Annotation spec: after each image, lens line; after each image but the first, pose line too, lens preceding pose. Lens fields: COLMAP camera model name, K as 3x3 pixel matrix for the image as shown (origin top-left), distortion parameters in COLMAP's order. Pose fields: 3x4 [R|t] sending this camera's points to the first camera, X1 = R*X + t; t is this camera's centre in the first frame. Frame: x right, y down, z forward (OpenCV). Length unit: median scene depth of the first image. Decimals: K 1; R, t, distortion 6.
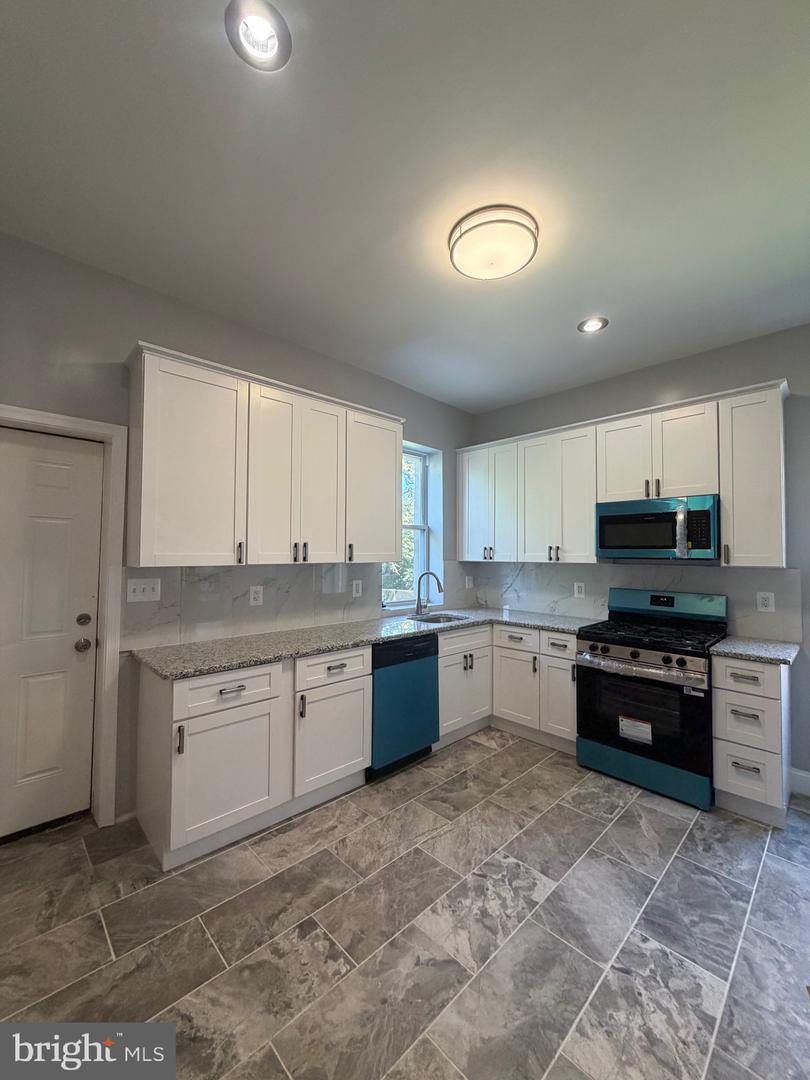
lens RADIAL K [[430.3, 0, 406.9], [0, 430.3, 541.3], [0, 0, 1]] dist [-0.000917, 0.000577]
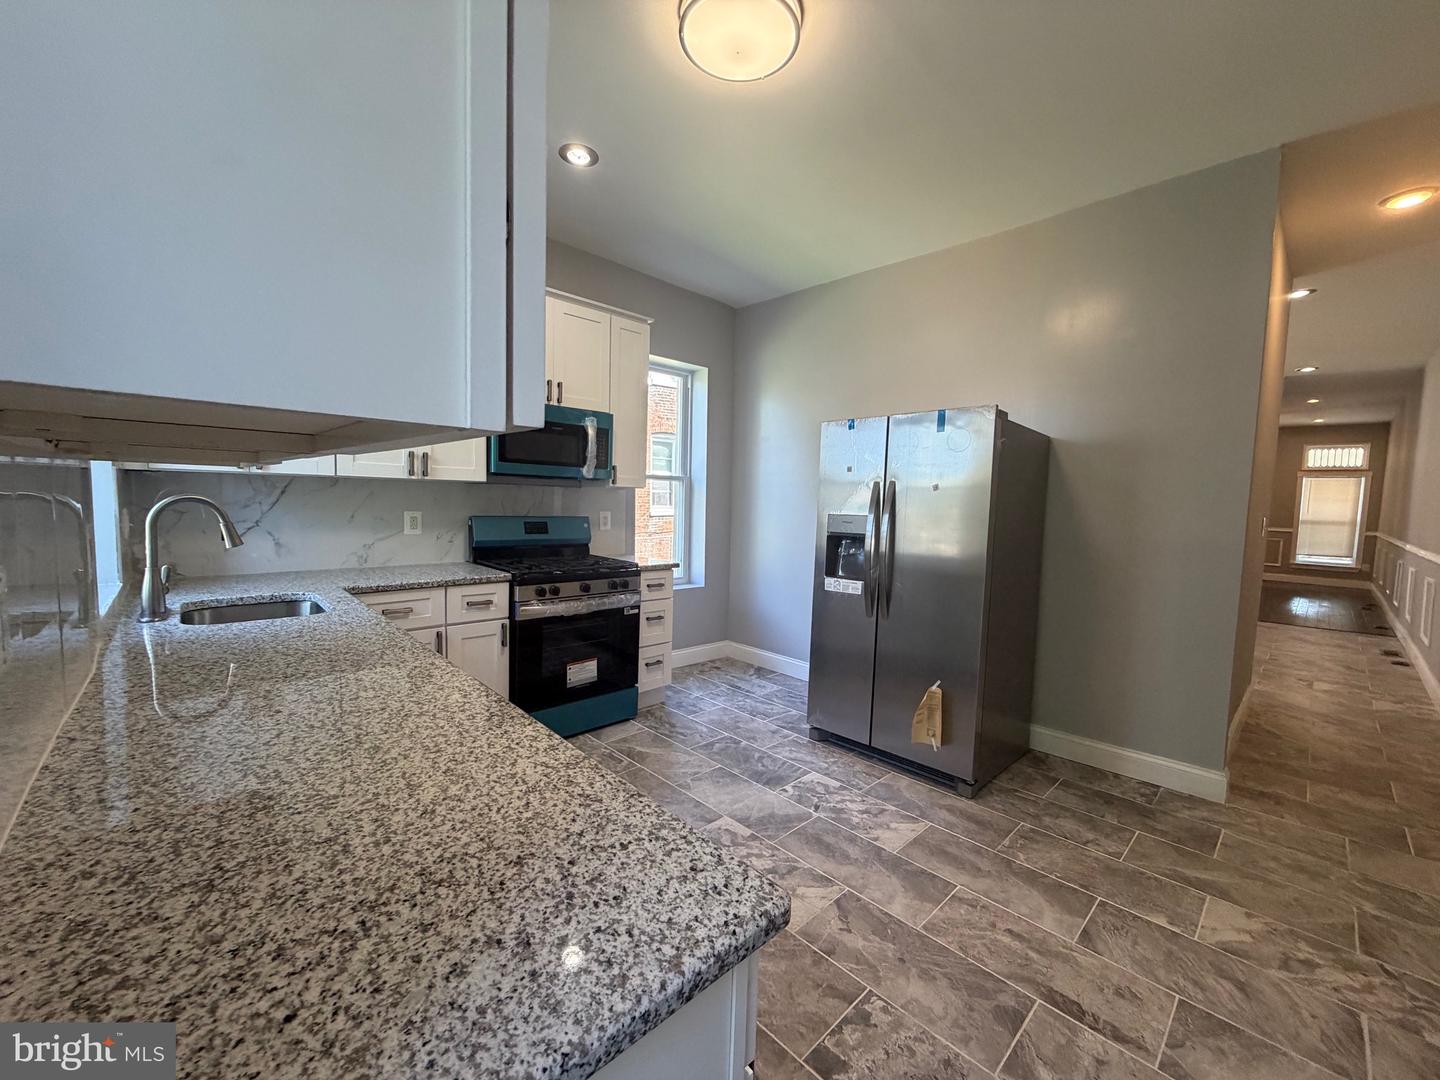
lens RADIAL K [[573.7, 0, 718.3], [0, 573.7, 533.3], [0, 0, 1]] dist [-0.000917, 0.000577]
pose [[0.013779, -0.069227, 0.997506, -0.723080], [-0.056325, 0.995963, 0.069898, 0.068941], [-0.998317, -0.057148, 0.009824, 0.859854]]
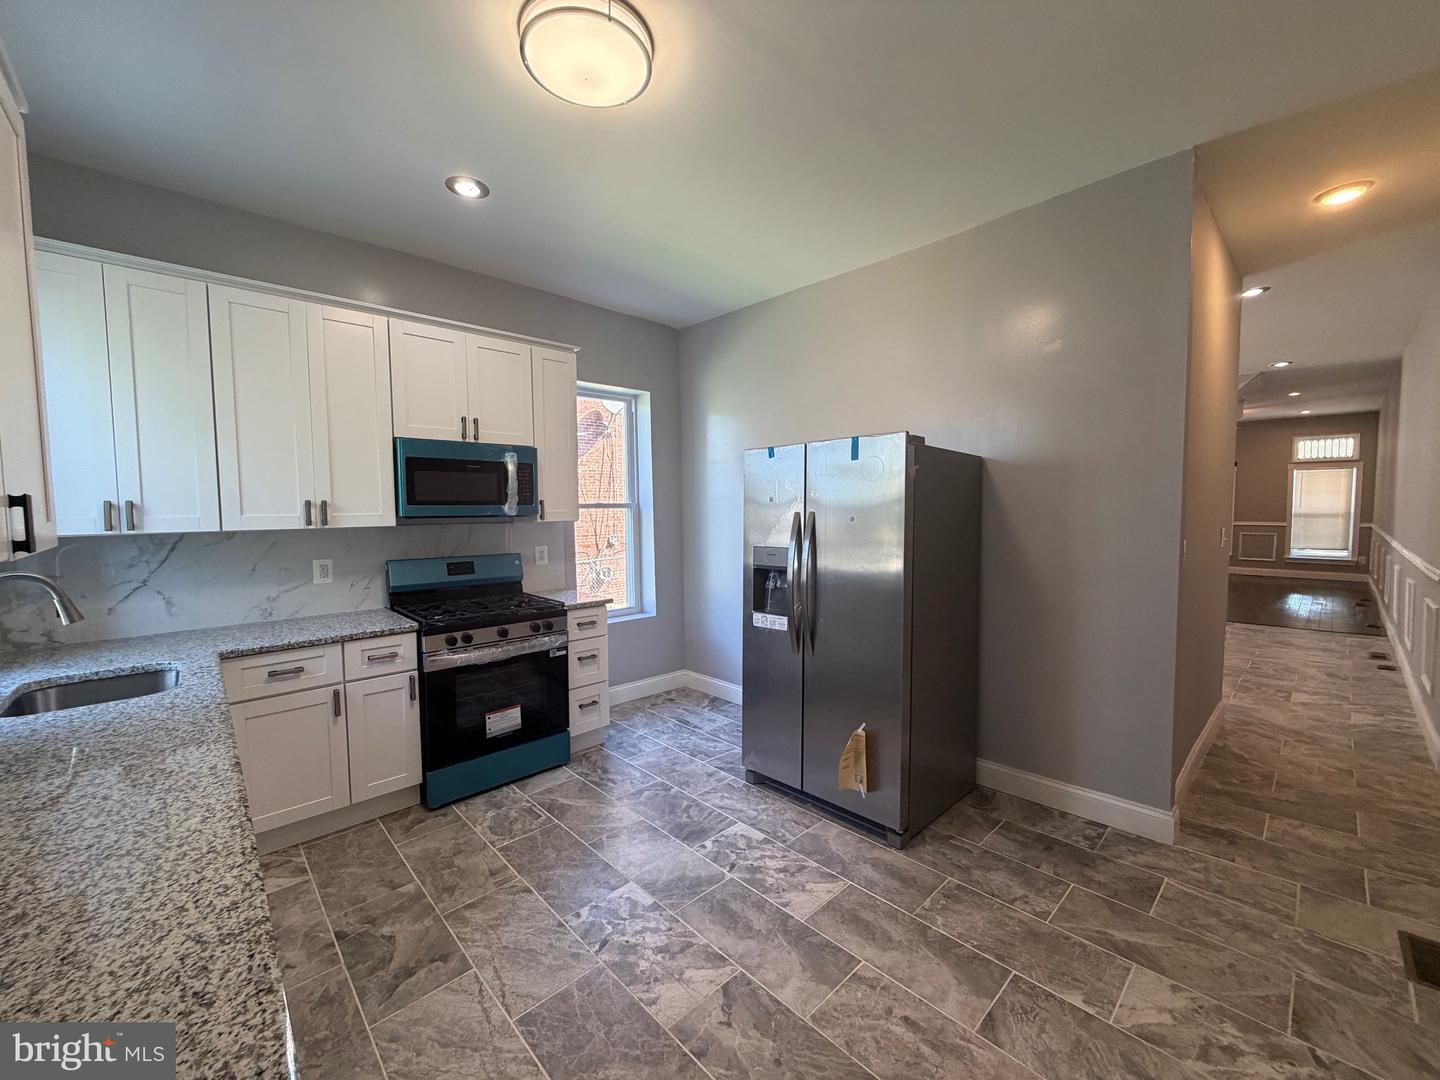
lens RADIAL K [[573.7, 0, 717.3], [0, 573.7, 534.5], [0, 0, 1]] dist [-0.000917, 0.000577]
pose [[0.020497, -0.057894, 0.998112, -0.656526], [-0.017673, 0.998145, 0.058259, 0.003372], [-0.999634, -0.018834, 0.019435, 0.672139]]
